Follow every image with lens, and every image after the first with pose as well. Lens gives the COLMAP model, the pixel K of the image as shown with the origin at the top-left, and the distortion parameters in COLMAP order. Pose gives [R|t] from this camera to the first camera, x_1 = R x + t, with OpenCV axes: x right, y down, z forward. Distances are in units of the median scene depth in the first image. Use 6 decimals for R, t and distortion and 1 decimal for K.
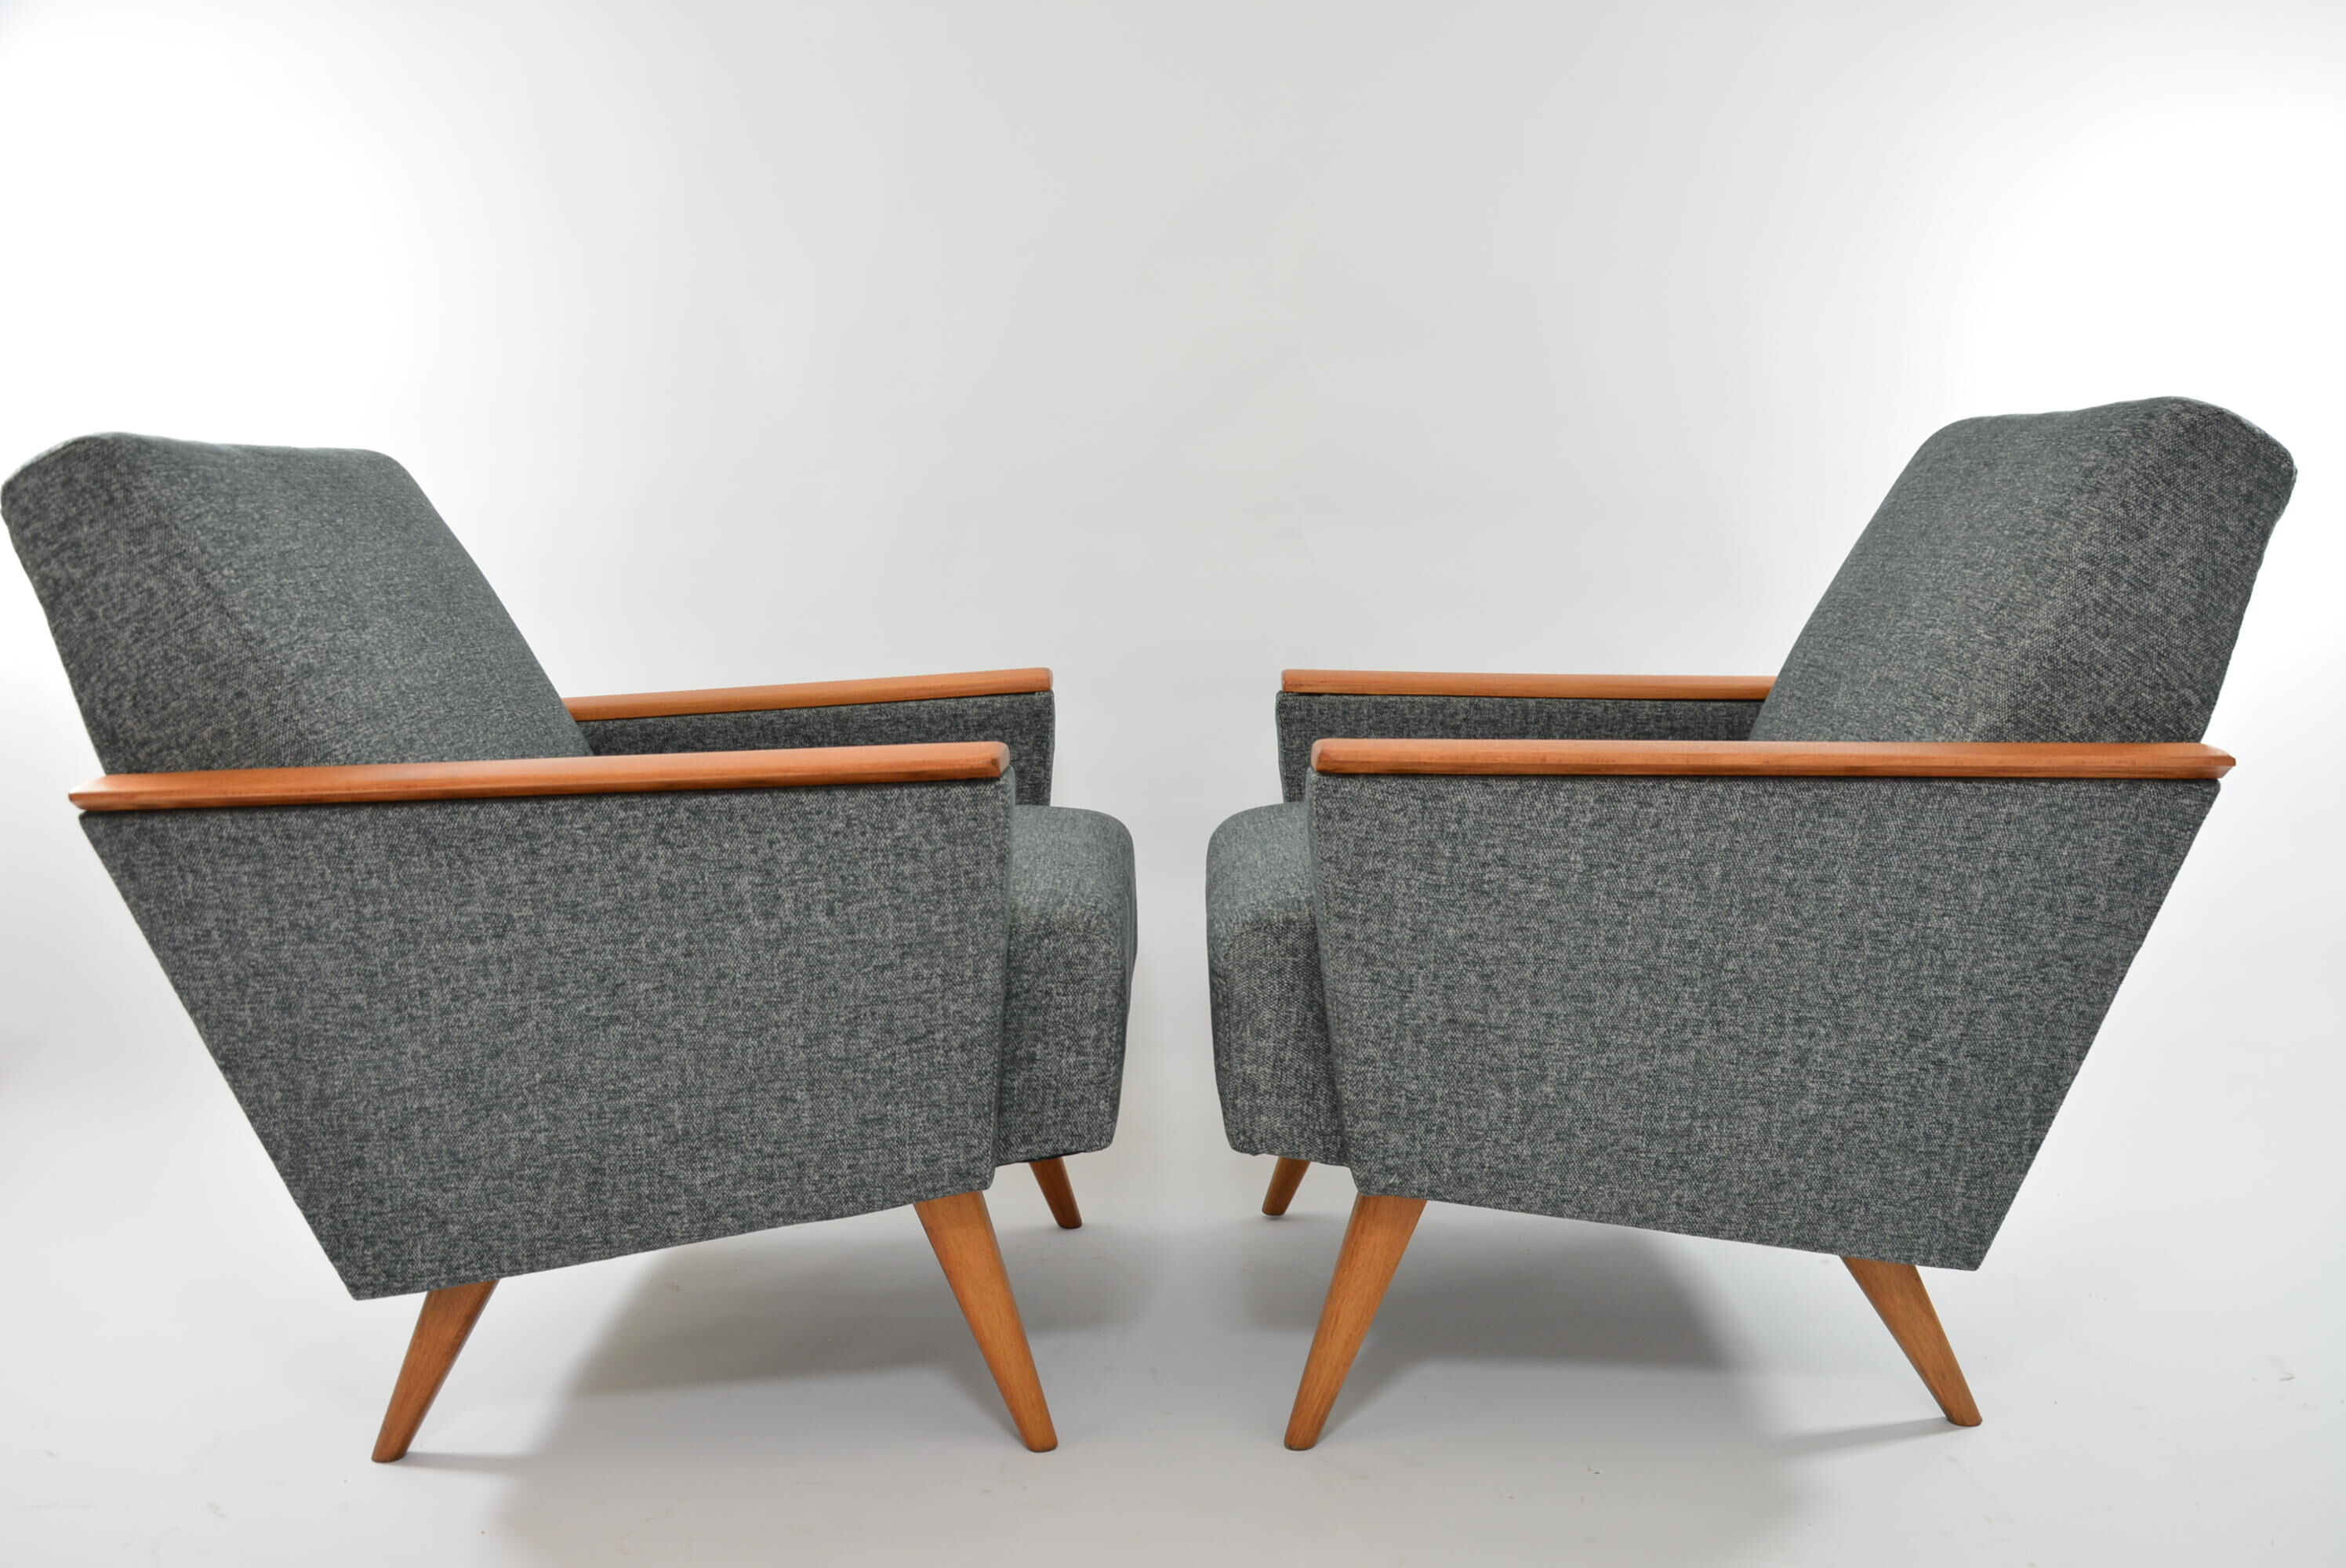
lens RADIAL K [[2122.3, 0, 1186.6], [0, 2122.3, 843.6], [0, 0, 1]] dist [-0.058025, 0.034025]
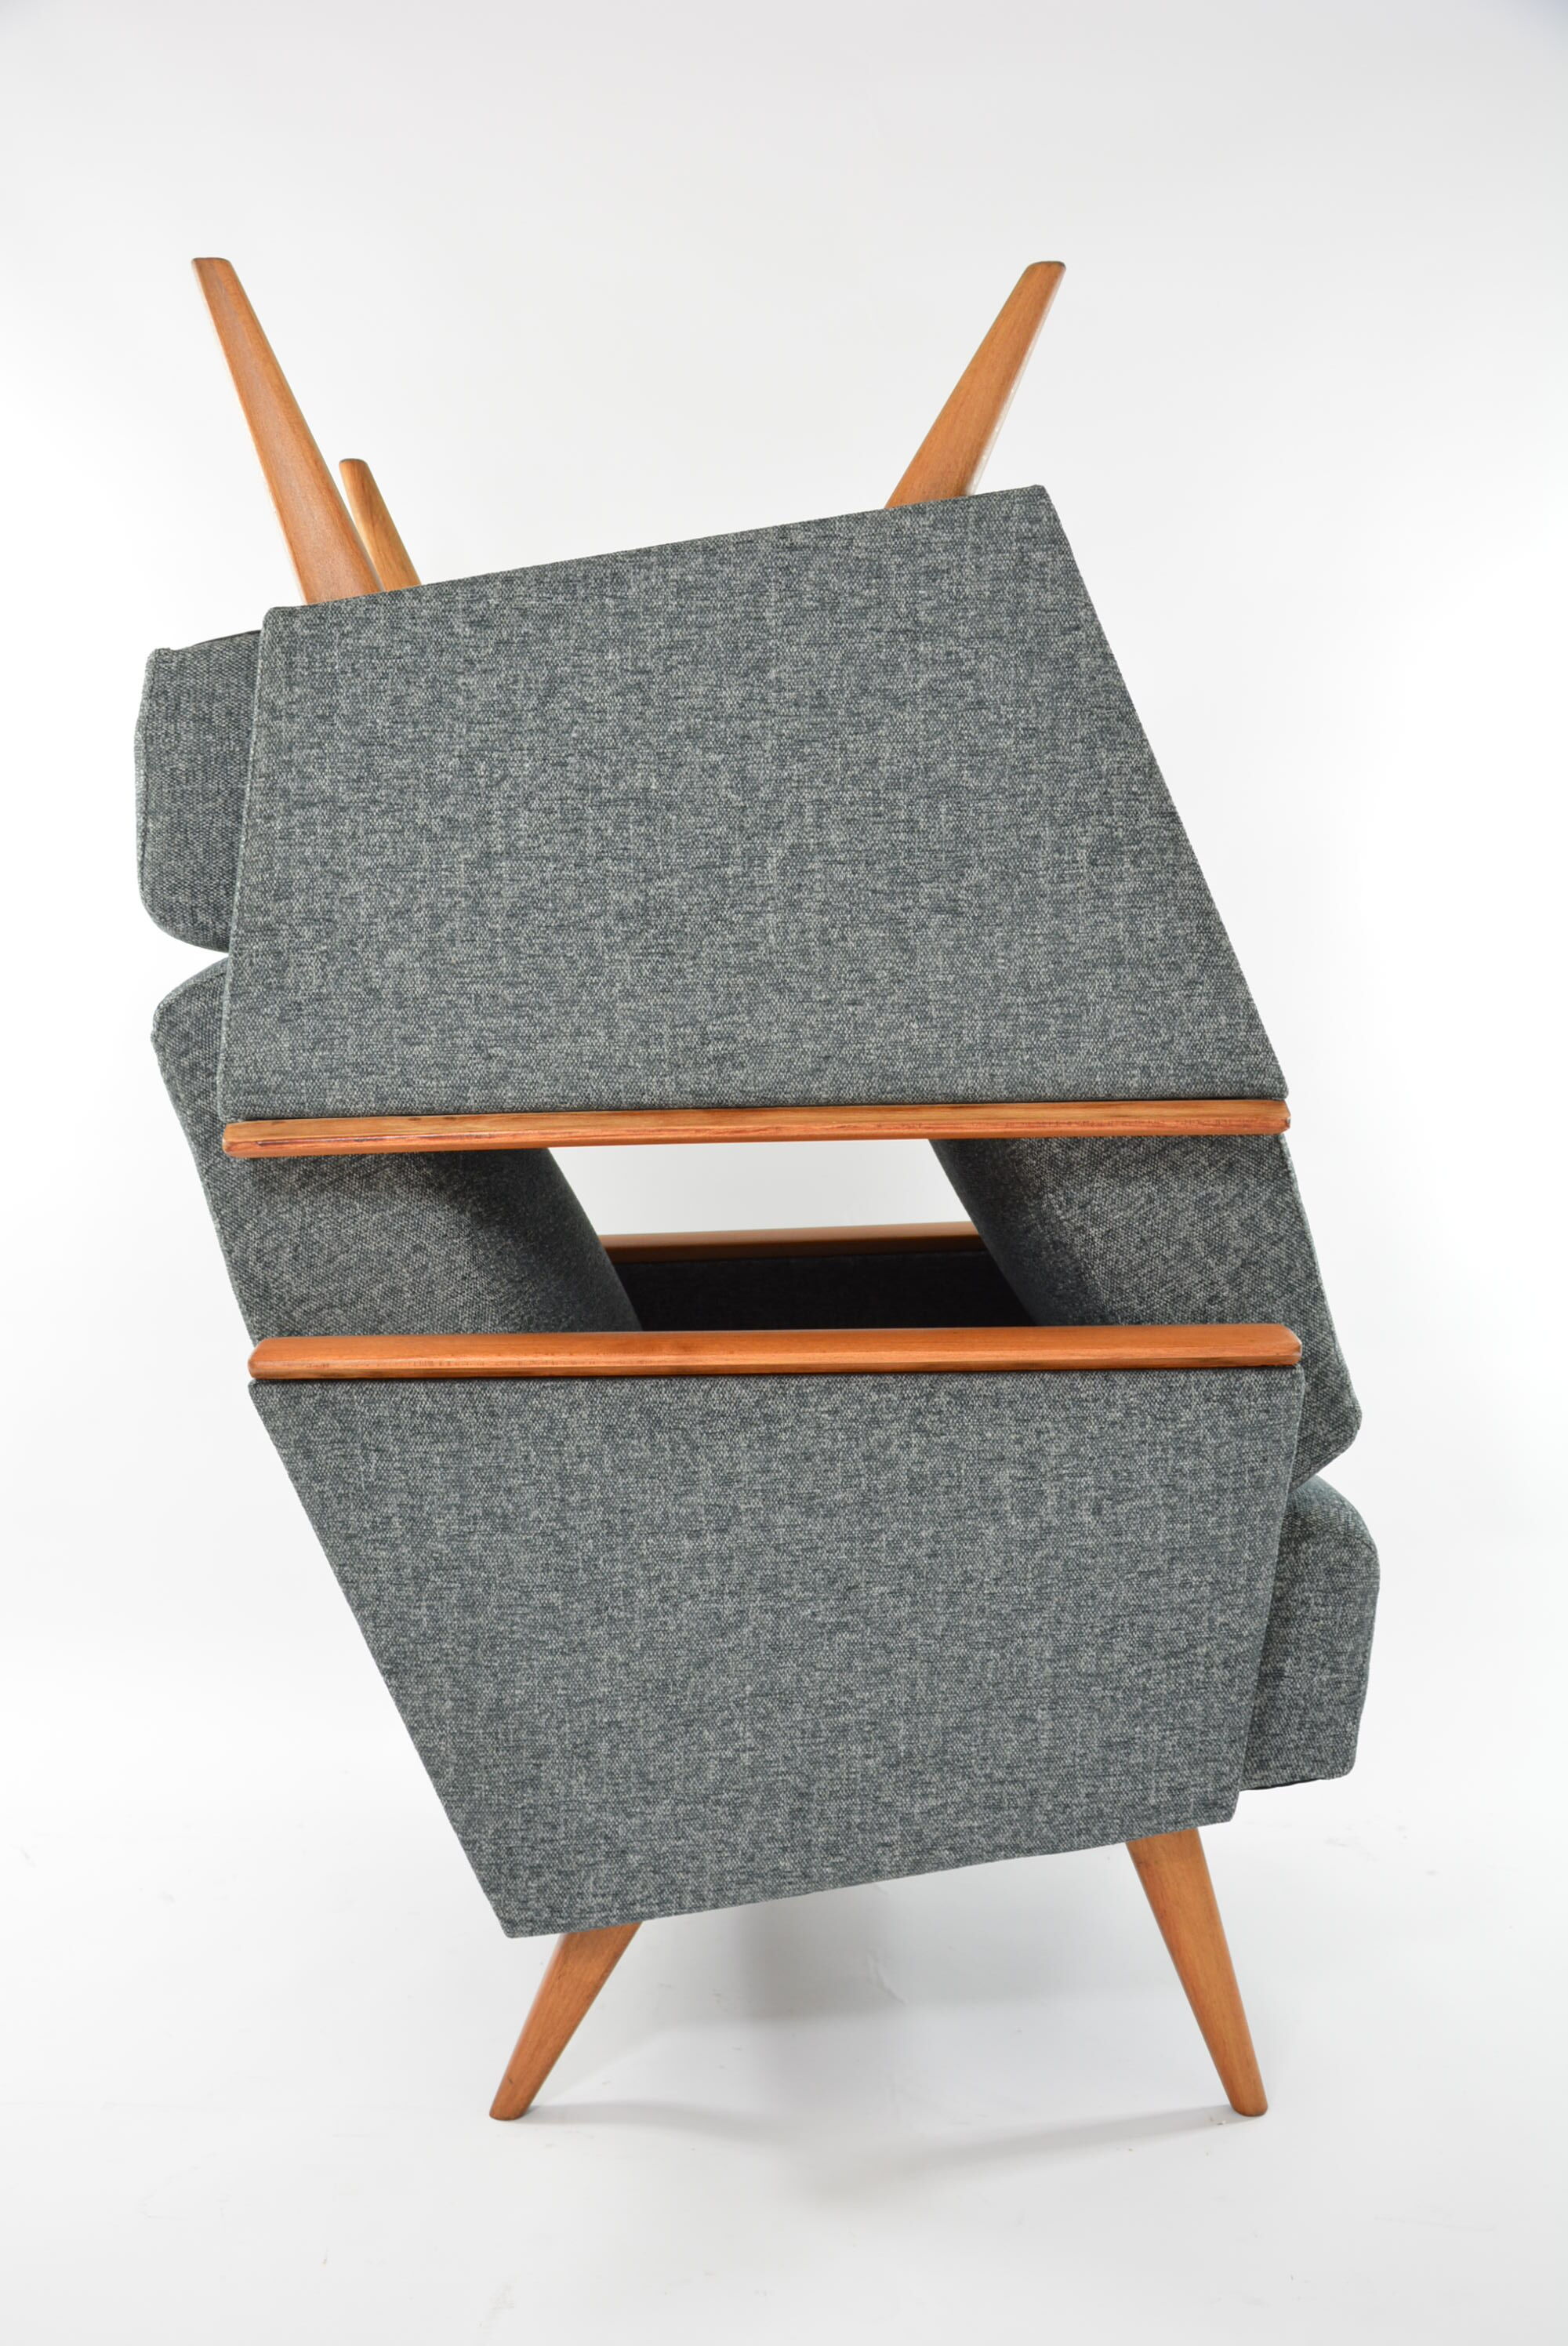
lens RADIAL K [[2271.5, 0, 751.4], [0, 2271.5, 1247.2], [0, 0, 1]] dist [-0.047303, 0.000000]
pose [[0.999662, 0.023393, 0.011355, -0.322389], [-0.022814, 0.998555, -0.048658, -0.028436], [-0.012477, 0.048382, 0.998751, 0.041056]]
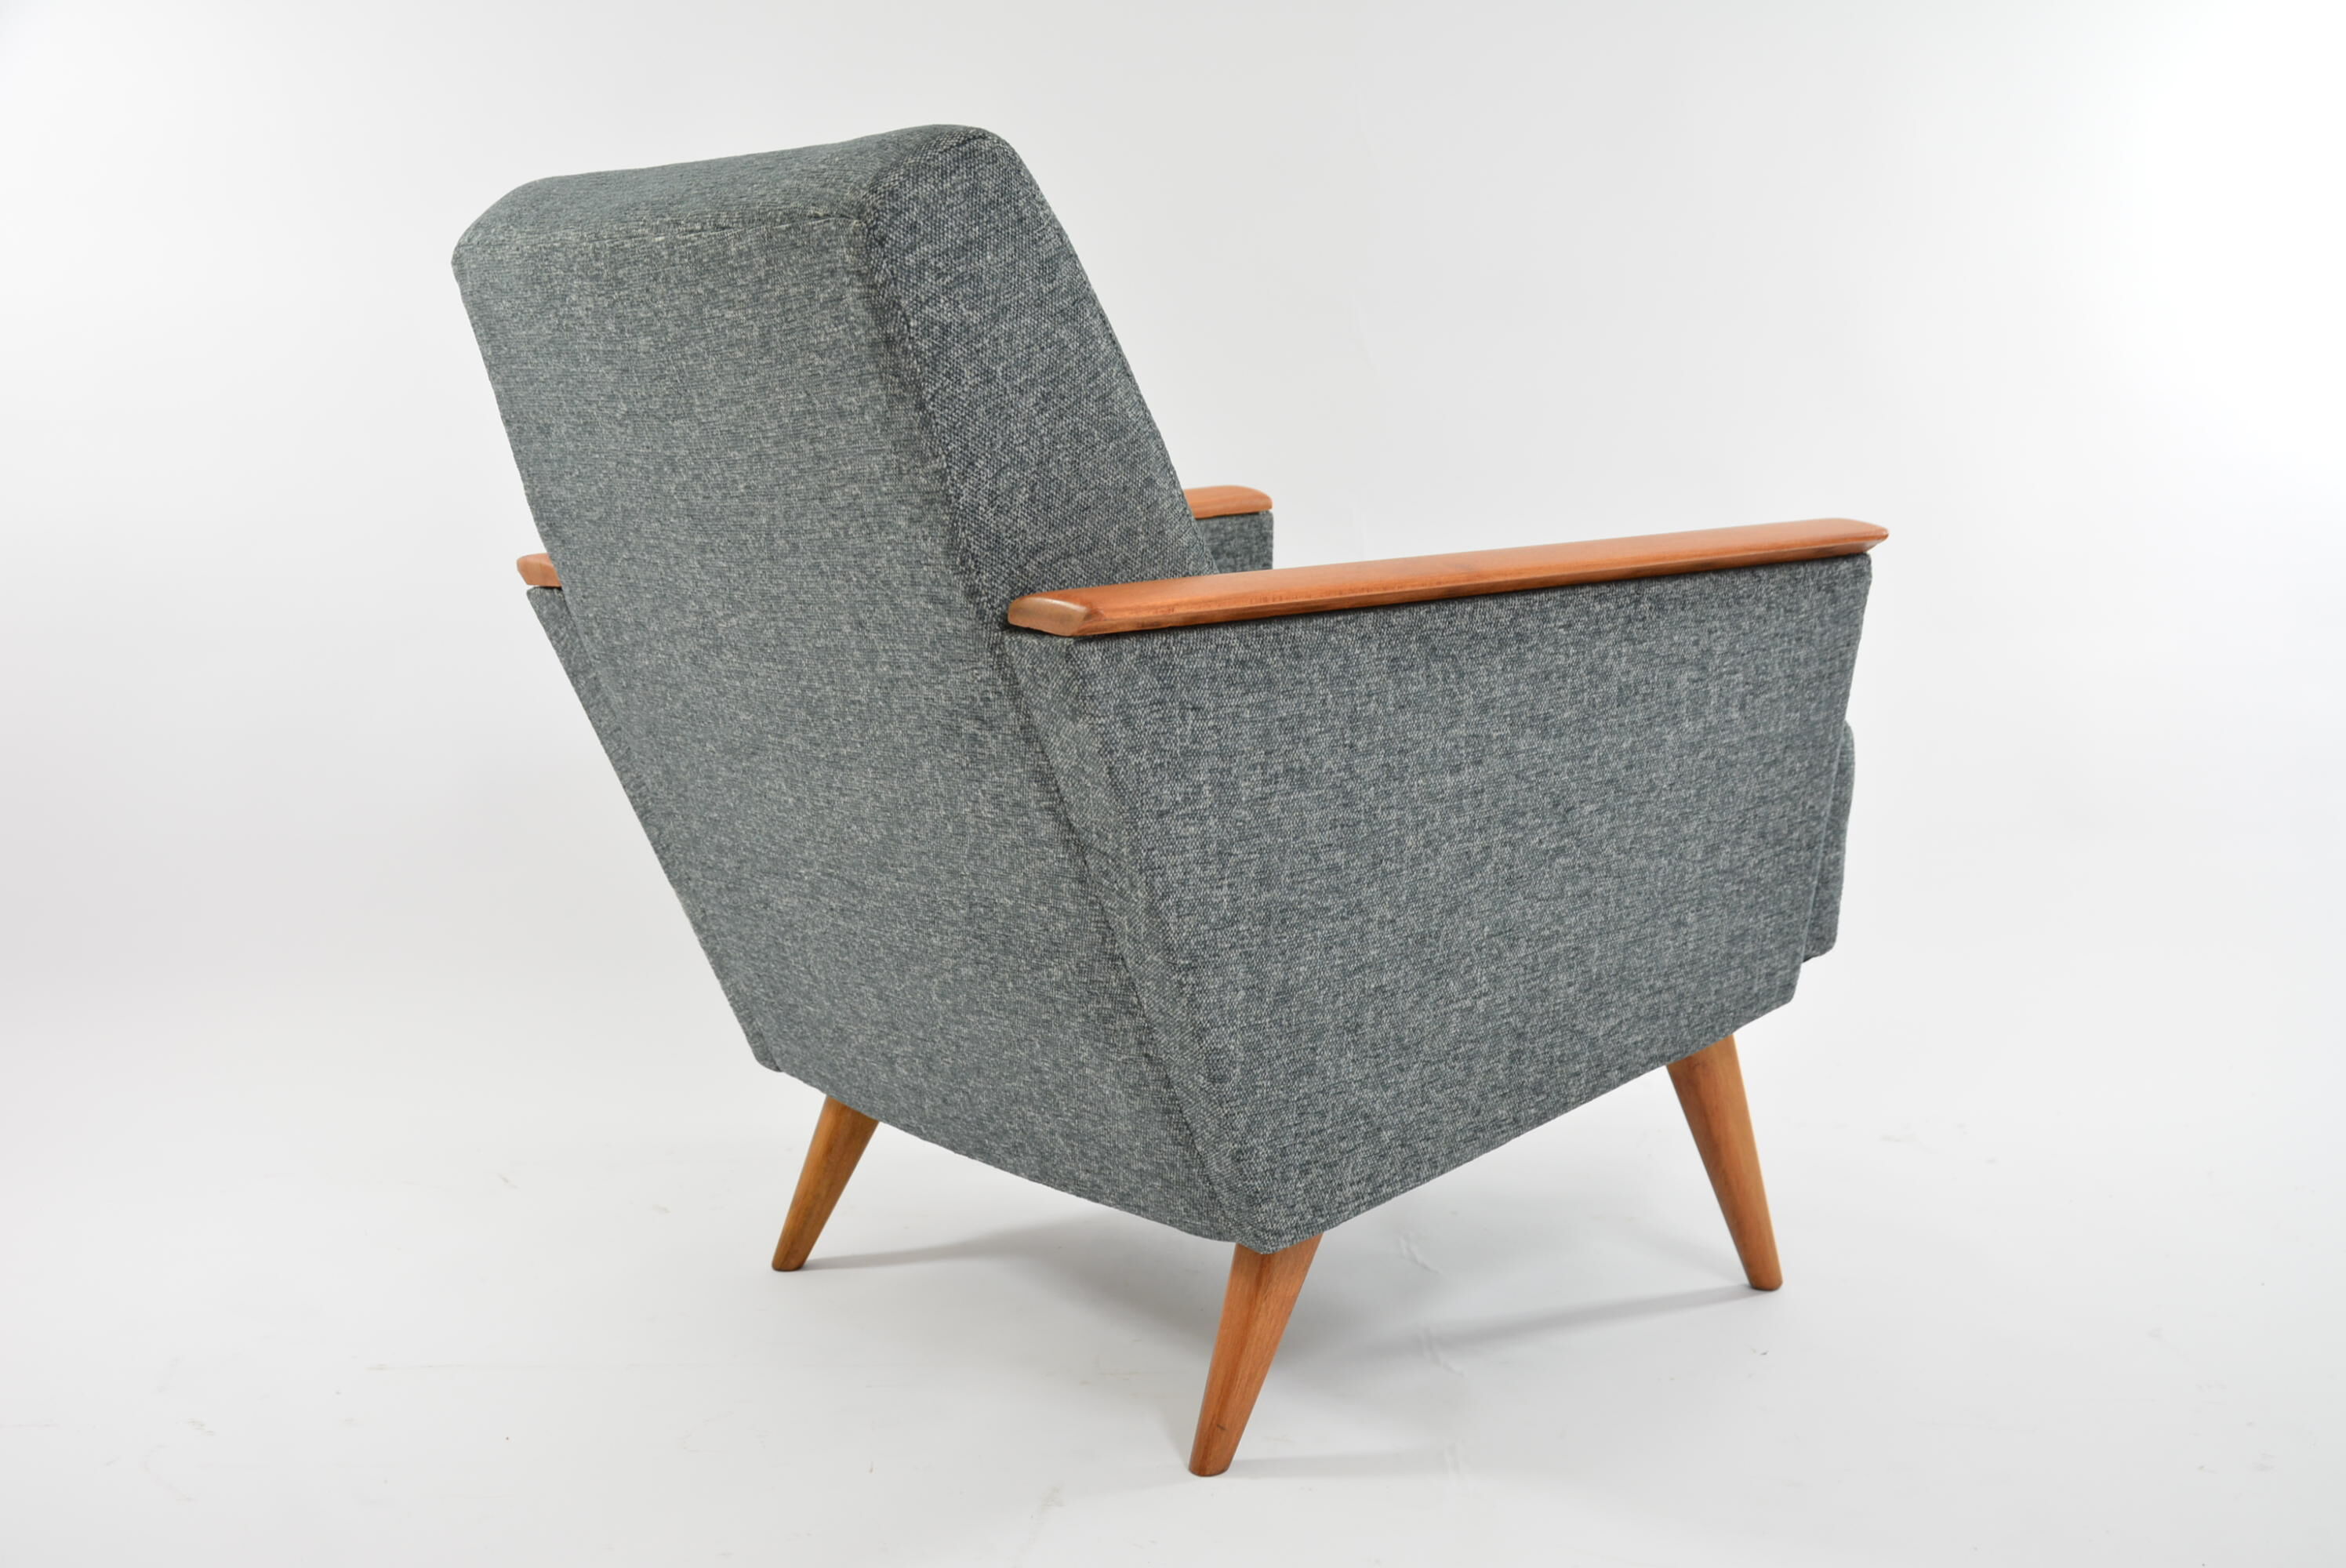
lens RADIAL K [[2712.0, 0, 1199.4], [0, 2712.0, 830.8], [0, 0, 1]] dist [-0.041591, 0.000000]
pose [[0.790692, -0.094791, 0.604831, -1.051109], [0.094488, 0.994998, 0.032416, 0.025259], [-0.604879, 0.031518, 0.795694, 0.208943]]
